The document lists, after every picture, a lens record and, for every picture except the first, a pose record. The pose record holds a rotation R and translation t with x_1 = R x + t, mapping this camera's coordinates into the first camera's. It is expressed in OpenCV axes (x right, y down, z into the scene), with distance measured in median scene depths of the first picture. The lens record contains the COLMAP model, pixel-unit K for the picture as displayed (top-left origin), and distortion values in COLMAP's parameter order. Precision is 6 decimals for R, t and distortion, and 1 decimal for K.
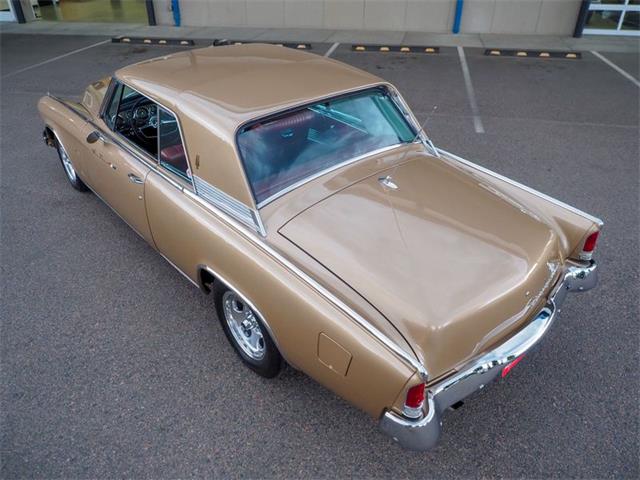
lens RADIAL K [[468.1, 0, 320.0], [0, 468.1, 240.0], [0, 0, 1]] dist [-0.007348, -0.002361]
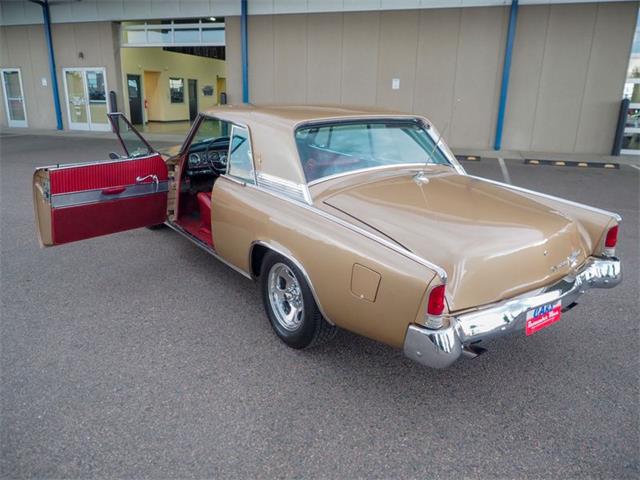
lens RADIAL K [[468.1, 0, 320.0], [0, 468.1, 240.0], [0, 0, 1]] dist [-0.007348, -0.002361]
pose [[0.993460, 0.049982, -0.102659, 0.010407], [-0.075472, 0.962131, -0.261930, 0.143149], [0.085680, 0.267965, 0.959611, -0.035332]]
